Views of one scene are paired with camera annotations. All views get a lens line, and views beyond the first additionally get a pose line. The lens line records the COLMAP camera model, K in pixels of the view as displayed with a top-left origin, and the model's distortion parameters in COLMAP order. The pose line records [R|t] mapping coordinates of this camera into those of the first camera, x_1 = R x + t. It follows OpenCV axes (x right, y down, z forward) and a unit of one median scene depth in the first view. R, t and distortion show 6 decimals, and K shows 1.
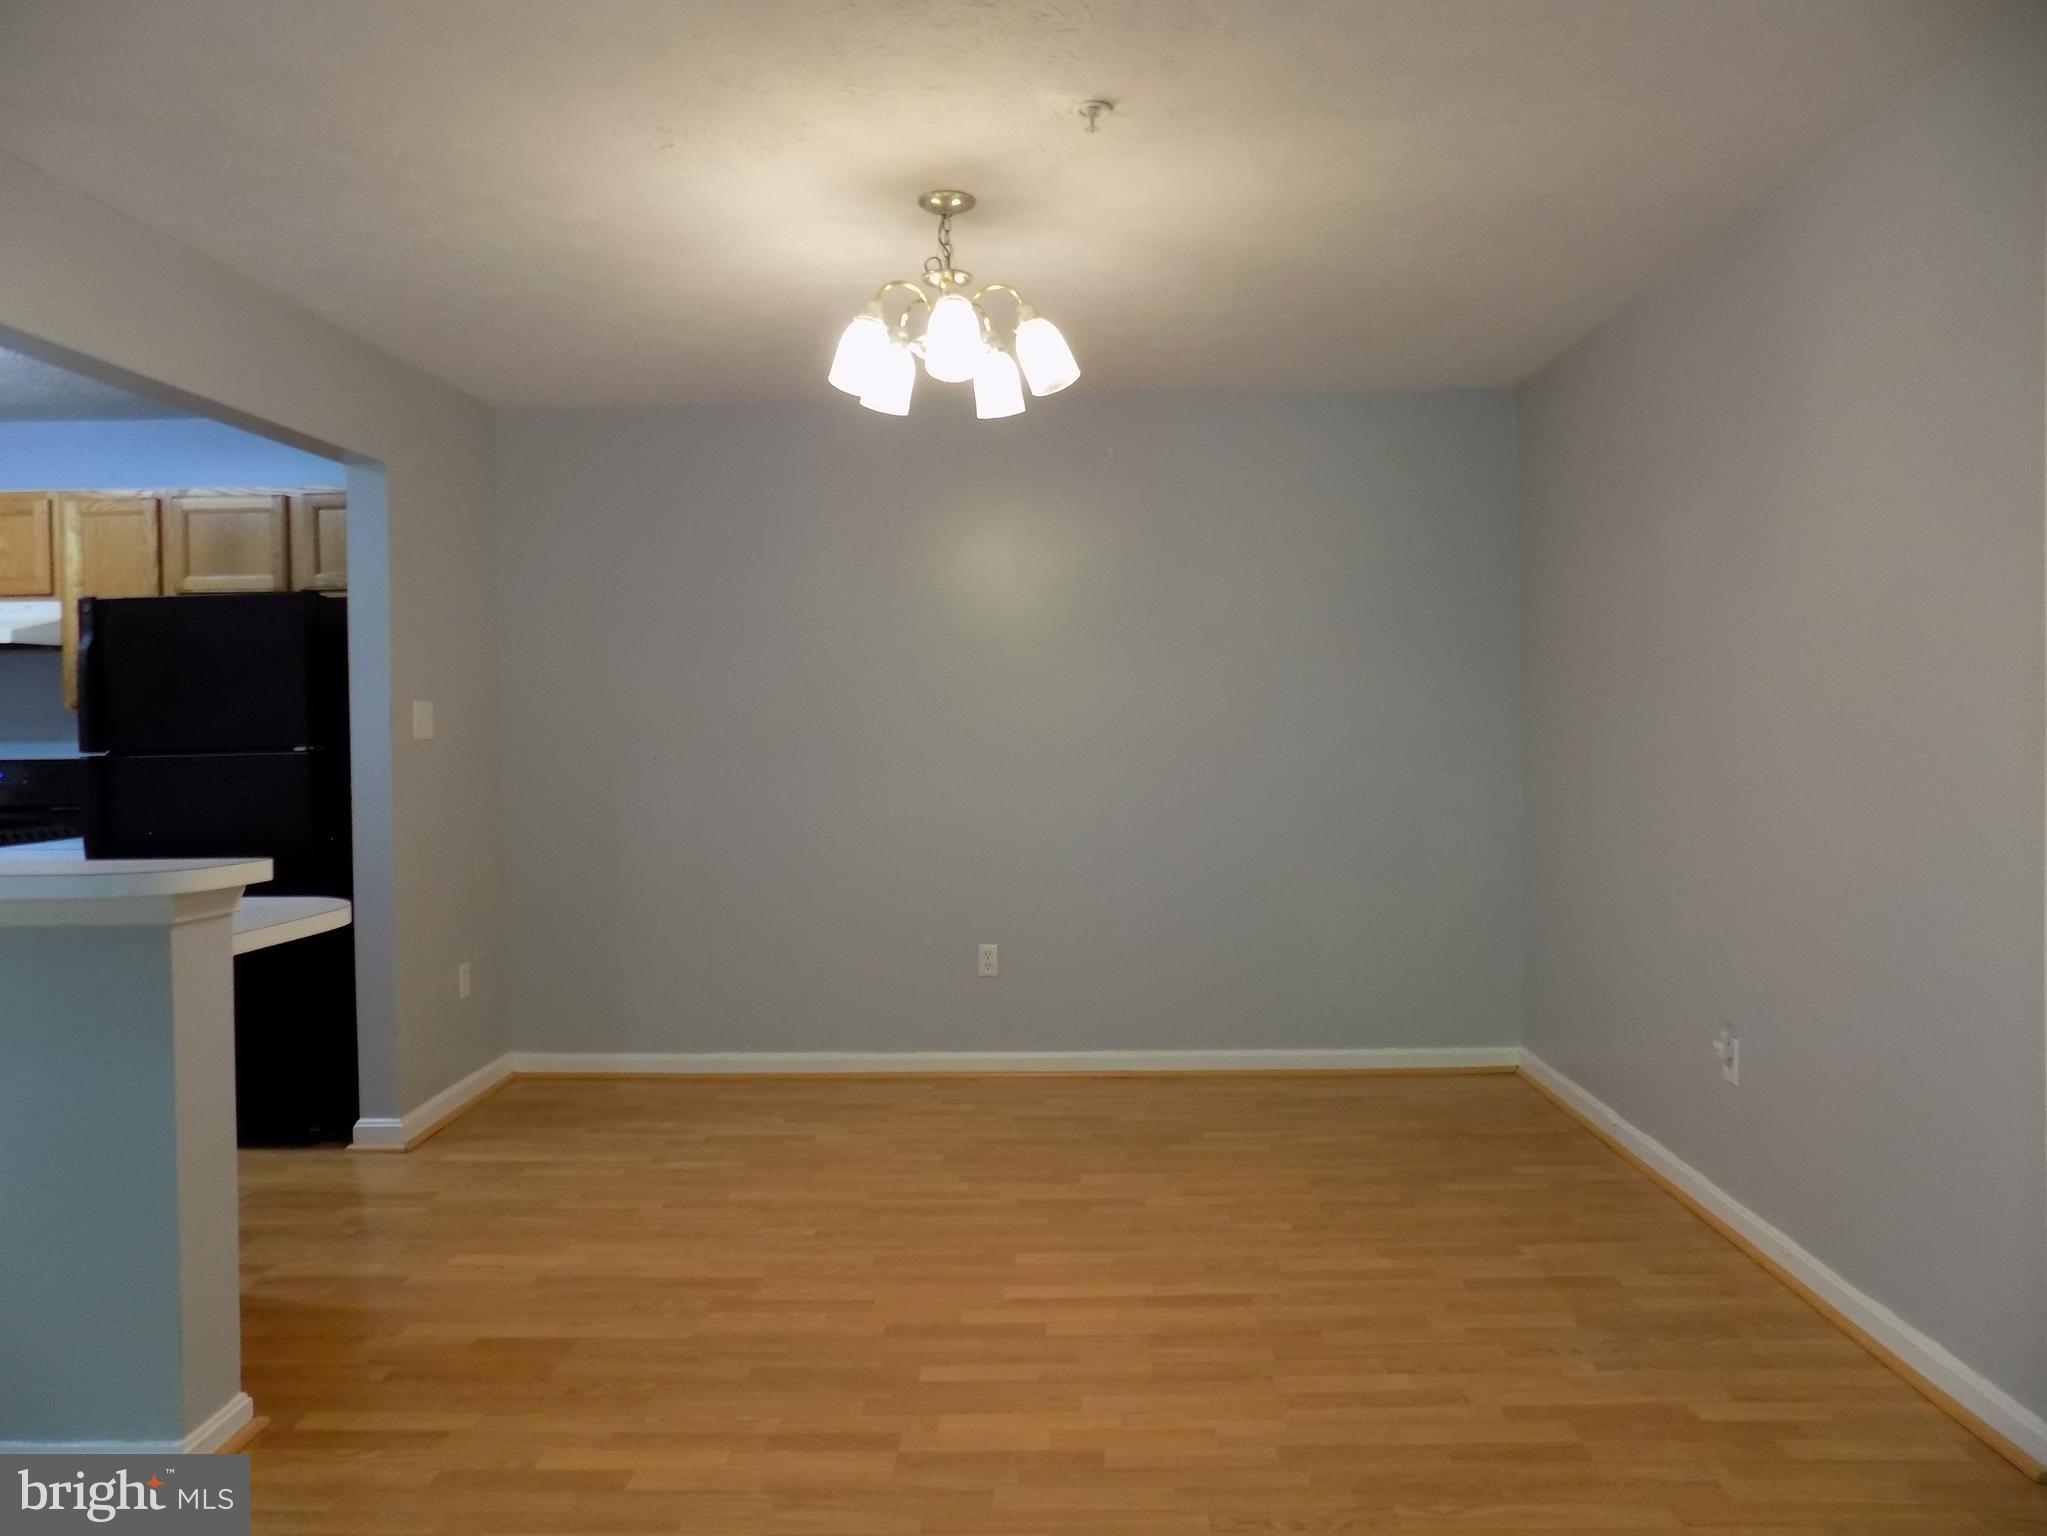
lens RADIAL K [[1399.8, 0, 1023.5], [0, 1399.8, 768.0], [0, 0, 1]] dist [-0.047031, 0.065498]
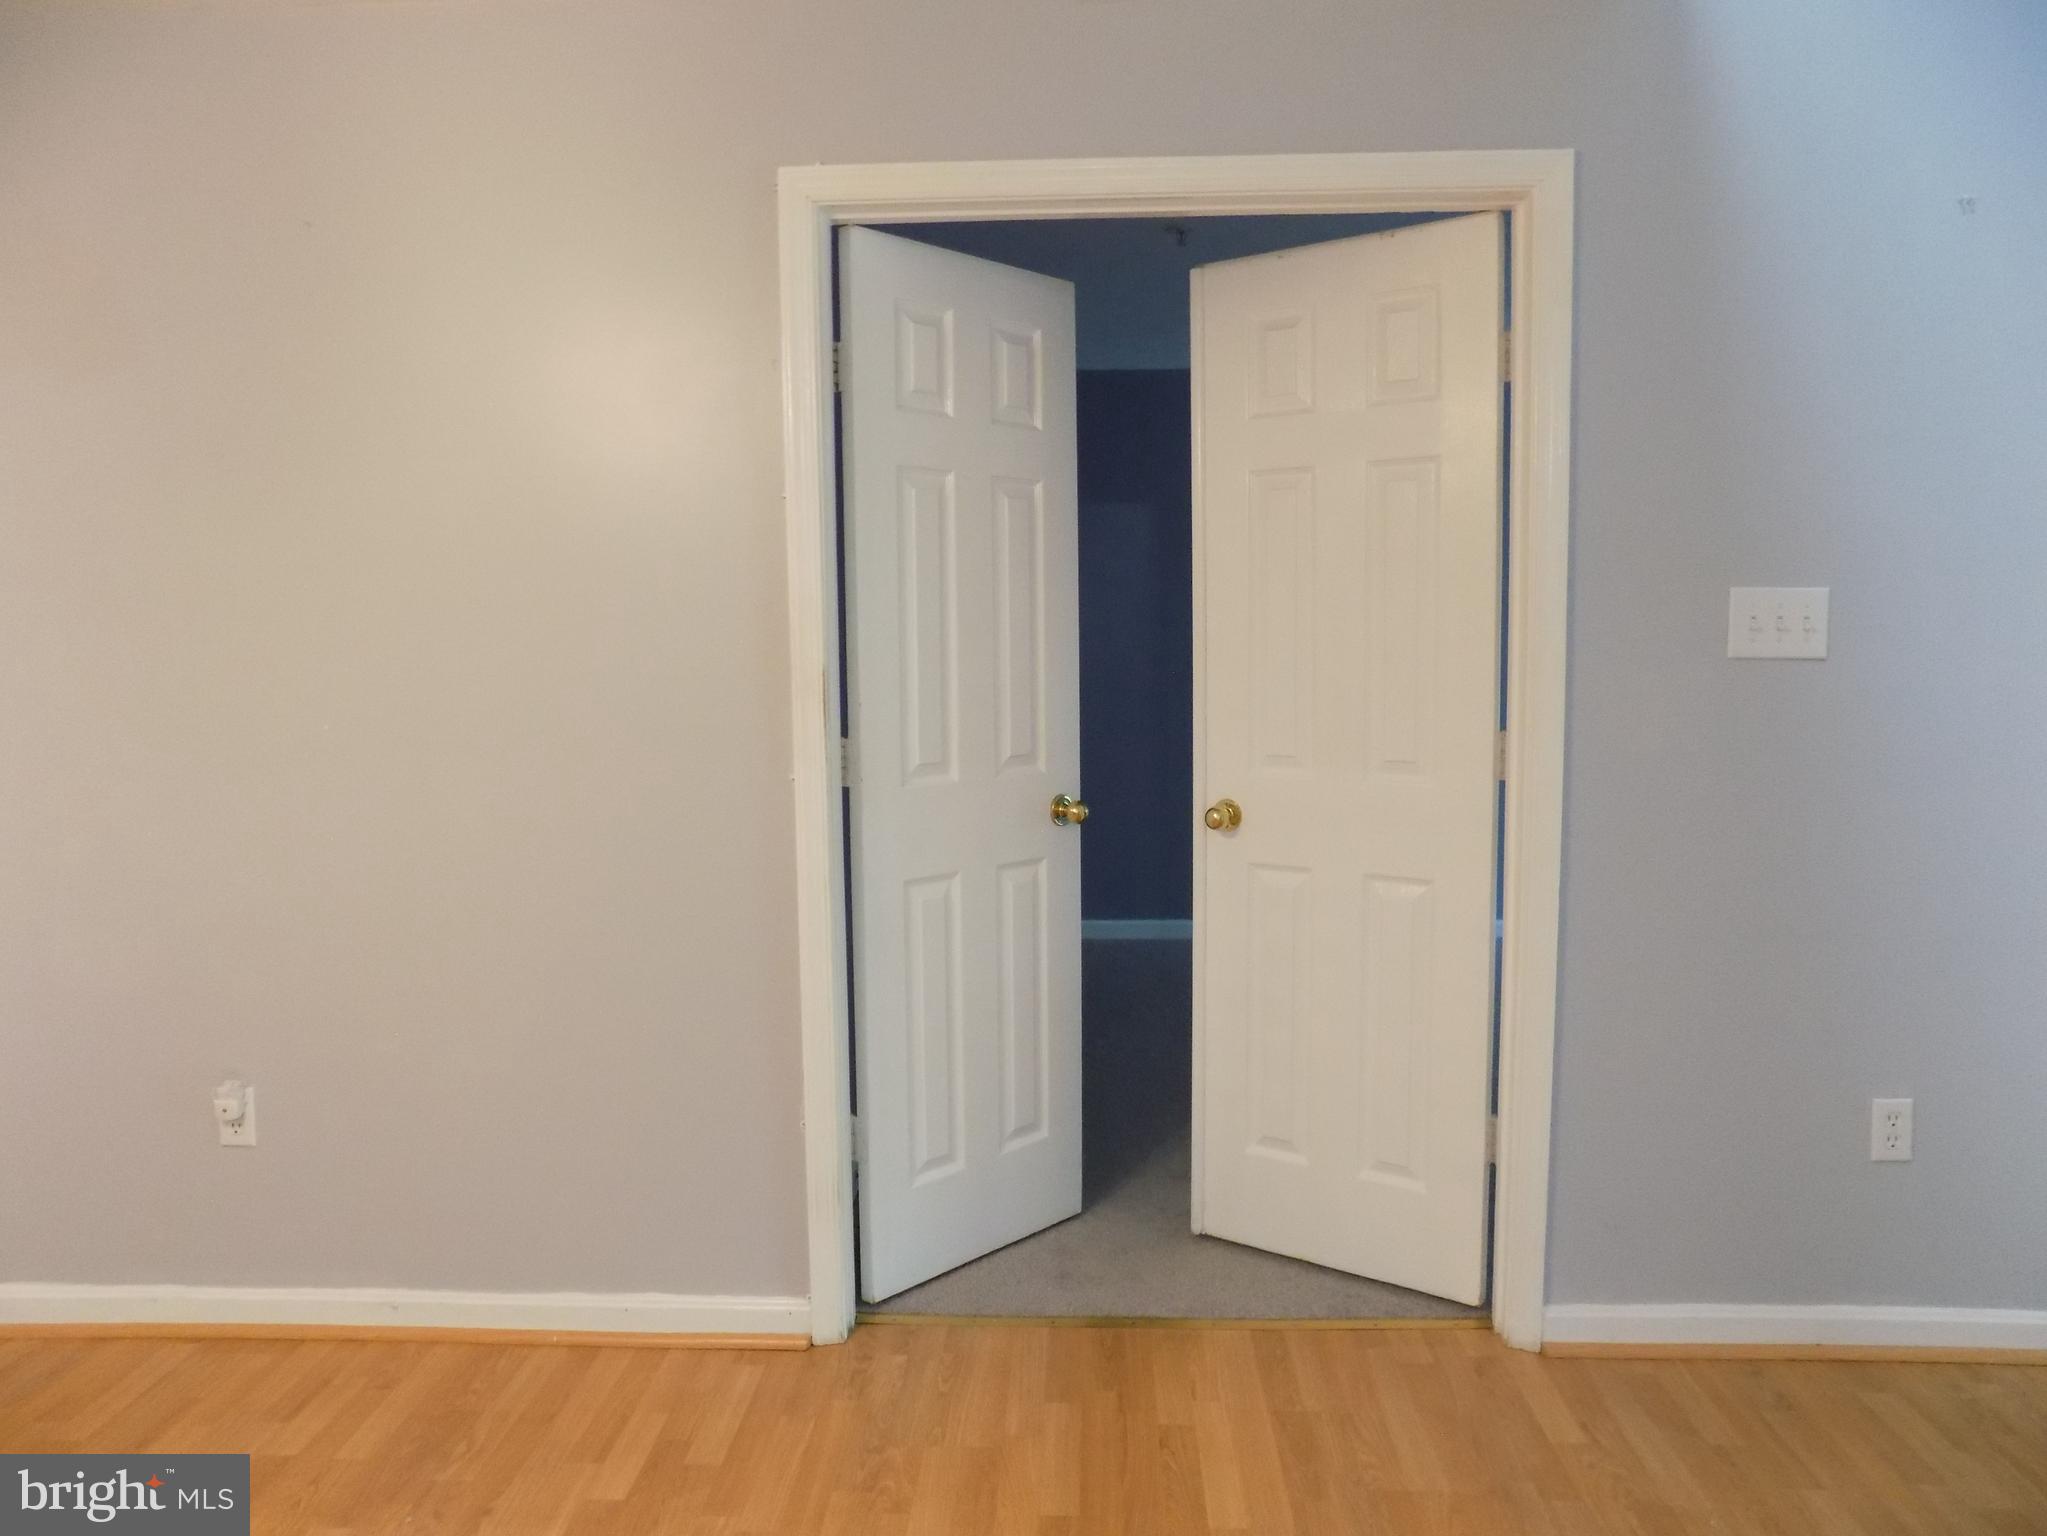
lens RADIAL K [[1399.8, 0, 1023.5], [0, 1399.8, 768.0], [0, 0, 1]] dist [-0.047031, 0.065498]
pose [[0.022984, -0.088095, 0.995847, -0.299762], [0.047668, 0.995074, 0.086926, -0.038678], [-0.998599, 0.045472, 0.027070, 0.675229]]
